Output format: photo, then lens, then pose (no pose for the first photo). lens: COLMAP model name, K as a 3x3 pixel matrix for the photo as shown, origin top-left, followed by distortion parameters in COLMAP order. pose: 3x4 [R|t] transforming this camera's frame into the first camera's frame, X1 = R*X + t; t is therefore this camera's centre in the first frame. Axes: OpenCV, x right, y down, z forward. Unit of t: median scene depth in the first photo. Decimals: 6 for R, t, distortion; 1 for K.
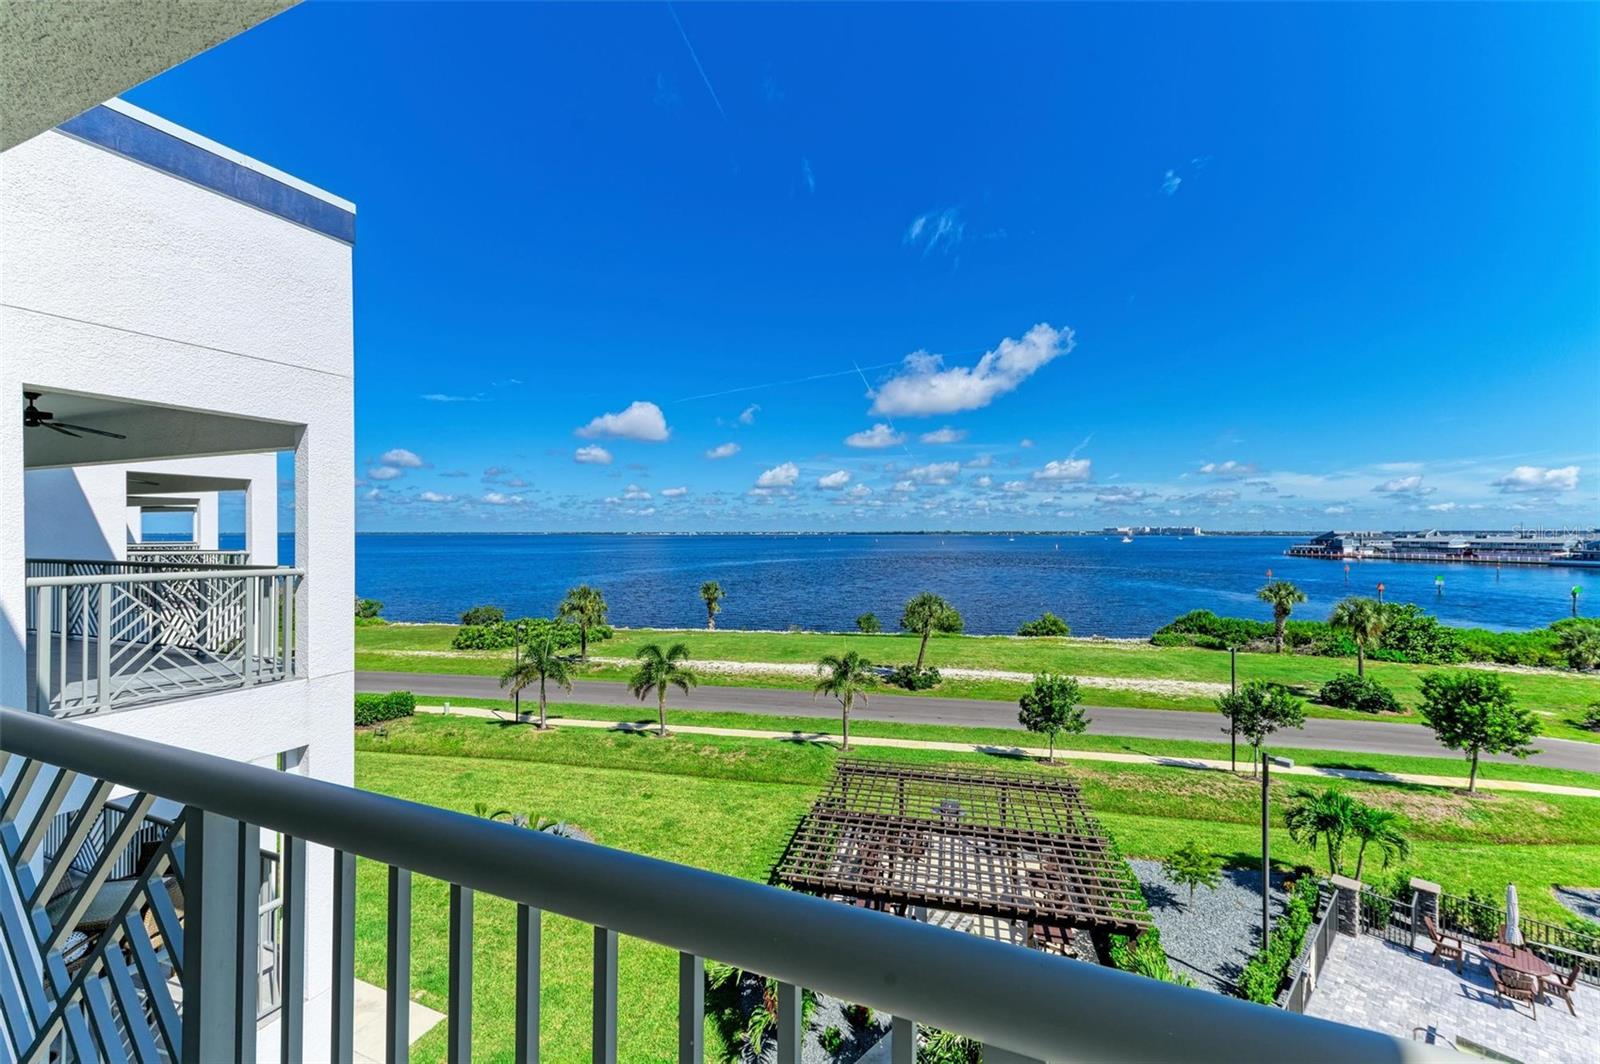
lens RADIAL K [[641.3, 0, 795.0], [0, 641.3, 532.2], [0, 0, 1]] dist [0.016595, -0.003567]
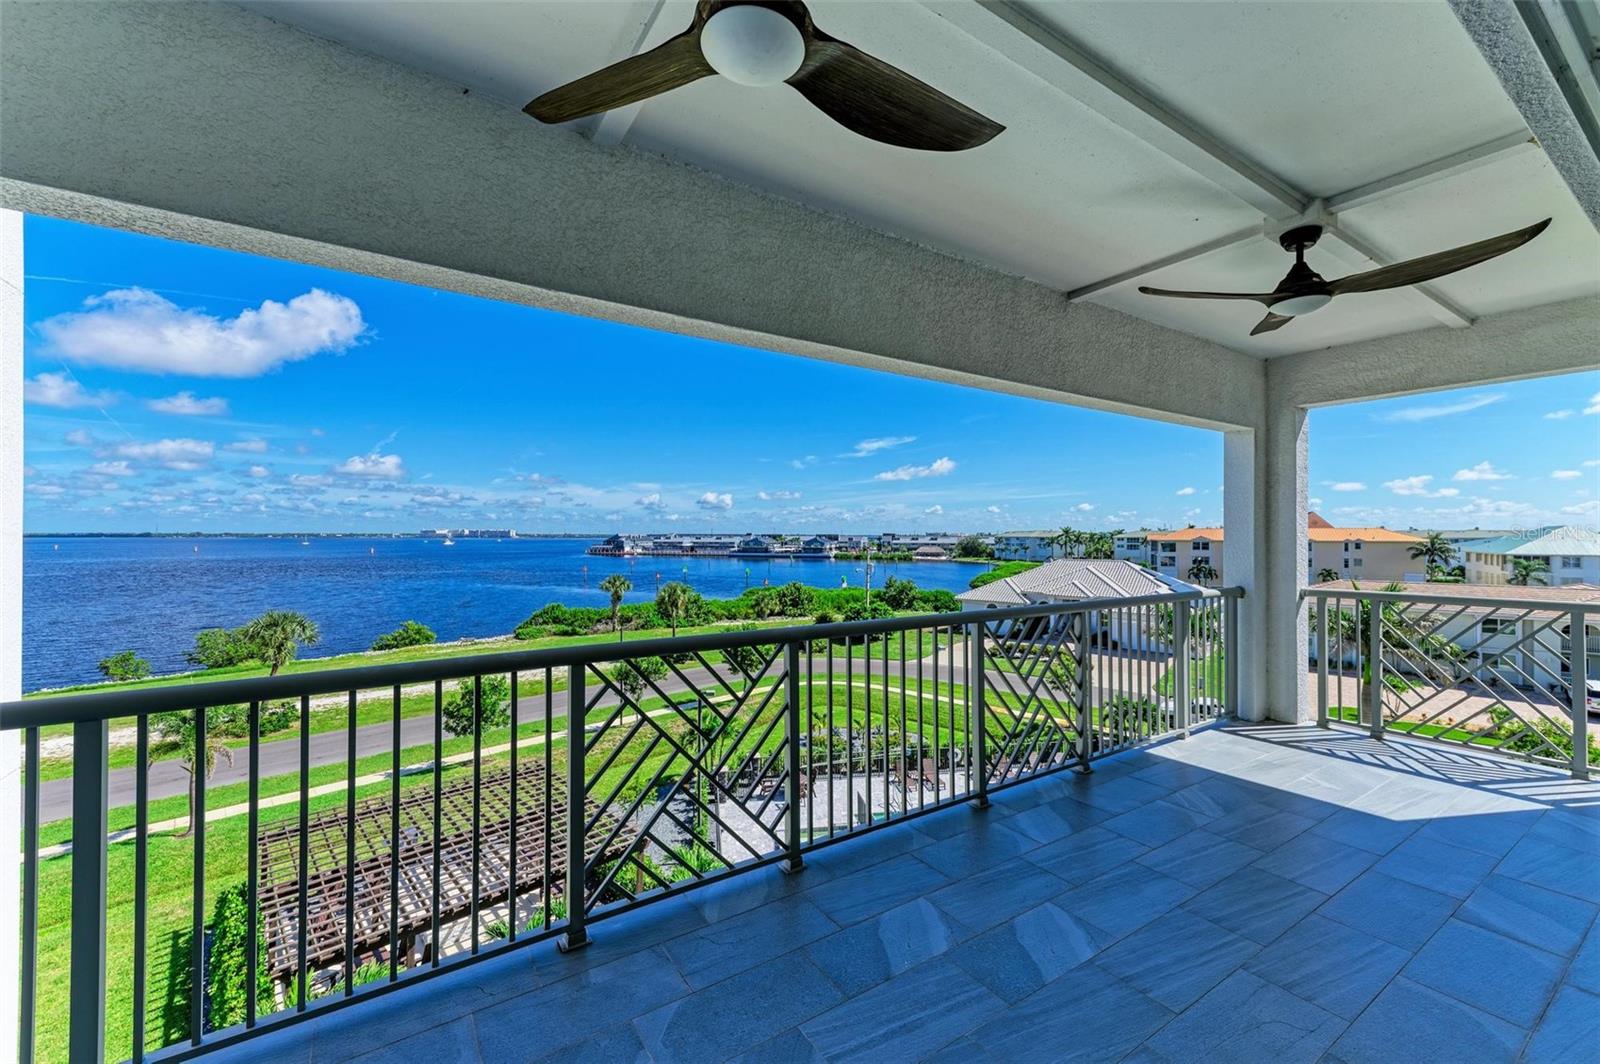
lens RADIAL K [[641.3, 0, 808.4], [0, 641.3, 532.7], [0, 0, 1]] dist [0.016595, -0.003567]
pose [[0.546492, 0.004079, 0.837454, -0.119725], [-0.001409, 0.999991, -0.003951, -0.000795], [-0.837463, 0.000979, 0.546493, 0.006832]]
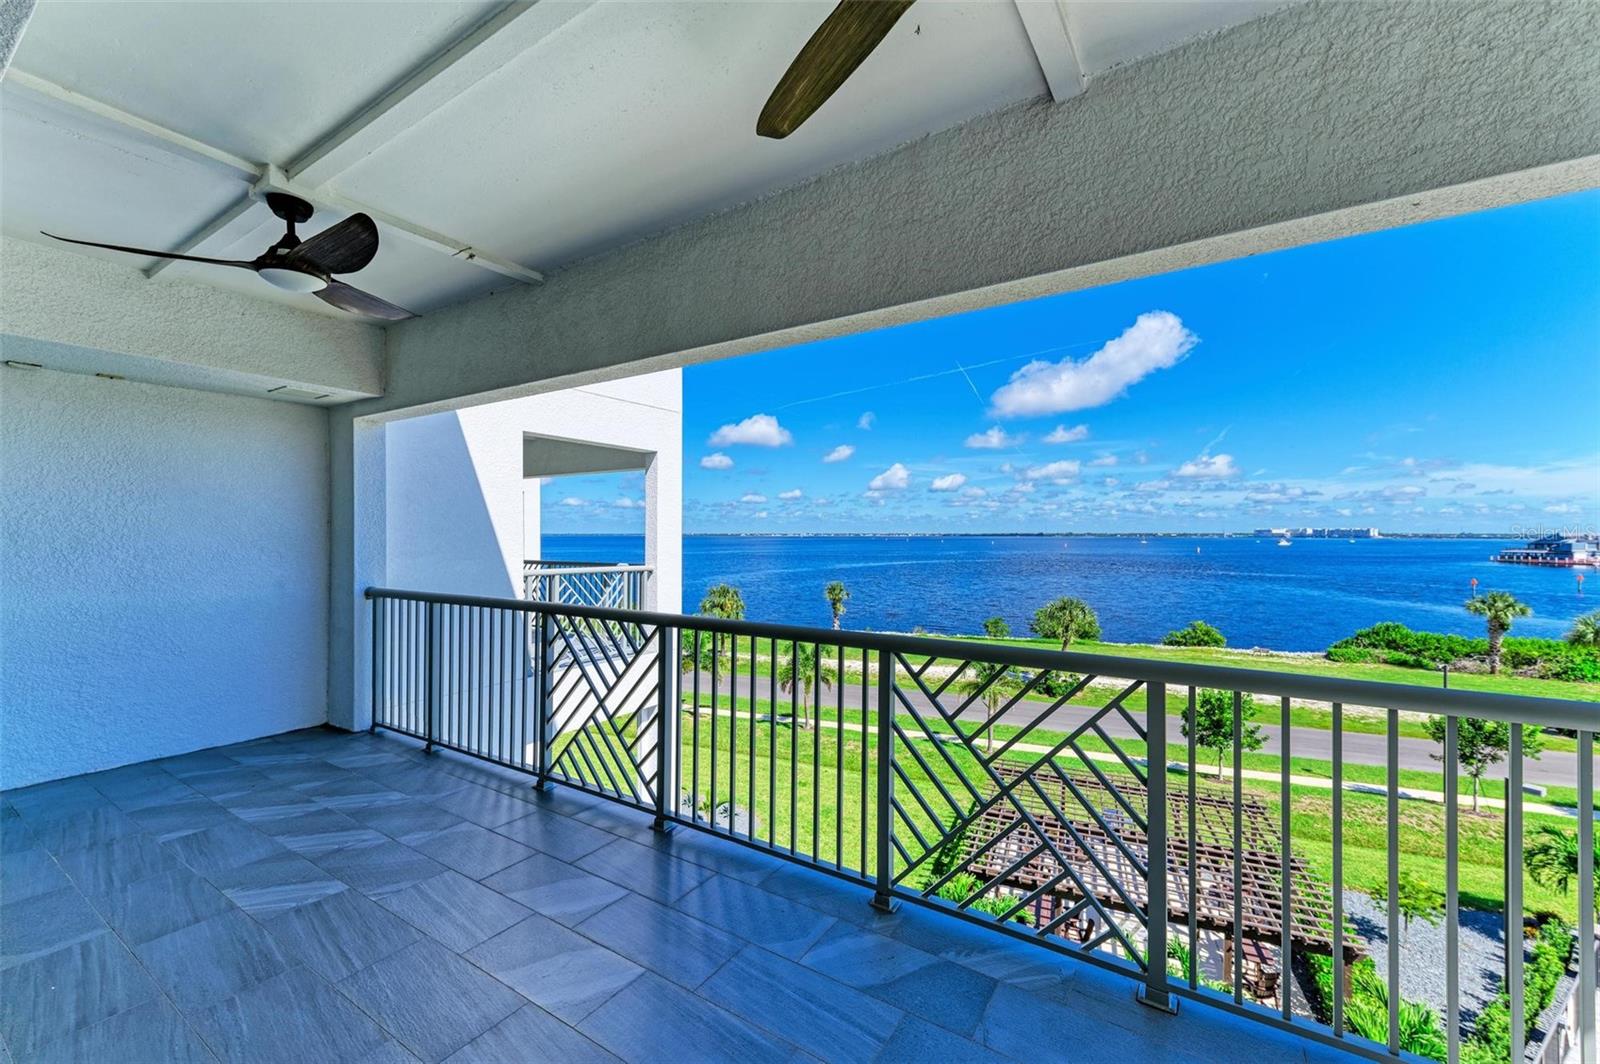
lens RADIAL K [[641.3, 0, 794.6], [0, 641.3, 533.5], [0, 0, 1]] dist [0.016595, -0.003567]
pose [[0.985510, 0.000723, -0.169619, -0.038300], [-0.000891, 0.999999, -0.000915, -0.000545], [0.169618, 0.001053, 0.985509, -0.025779]]
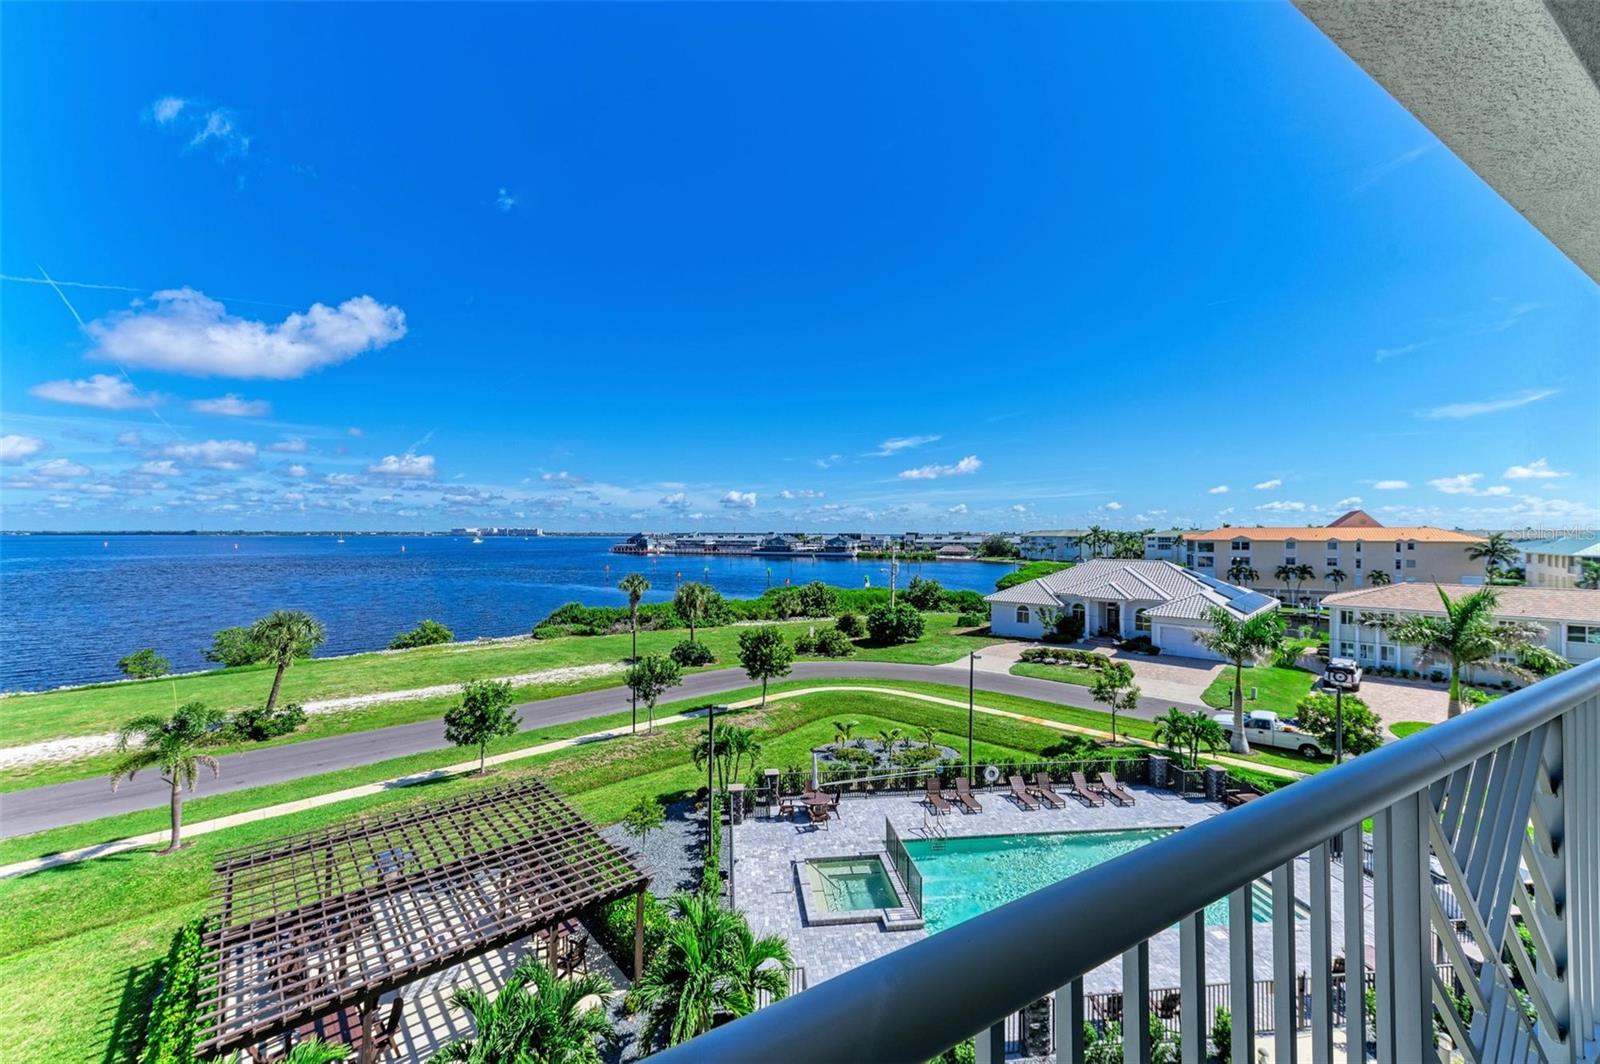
lens RADIAL K [[641.3, 0, 807.3], [0, 641.3, 532.0], [0, 0, 1]] dist [0.016595, -0.003567]
pose [[0.577347, 0.004675, 0.816485, -0.075061], [-0.003342, 0.999989, -0.003362, 0.000503], [-0.816492, -0.000788, 0.577356, 0.036818]]
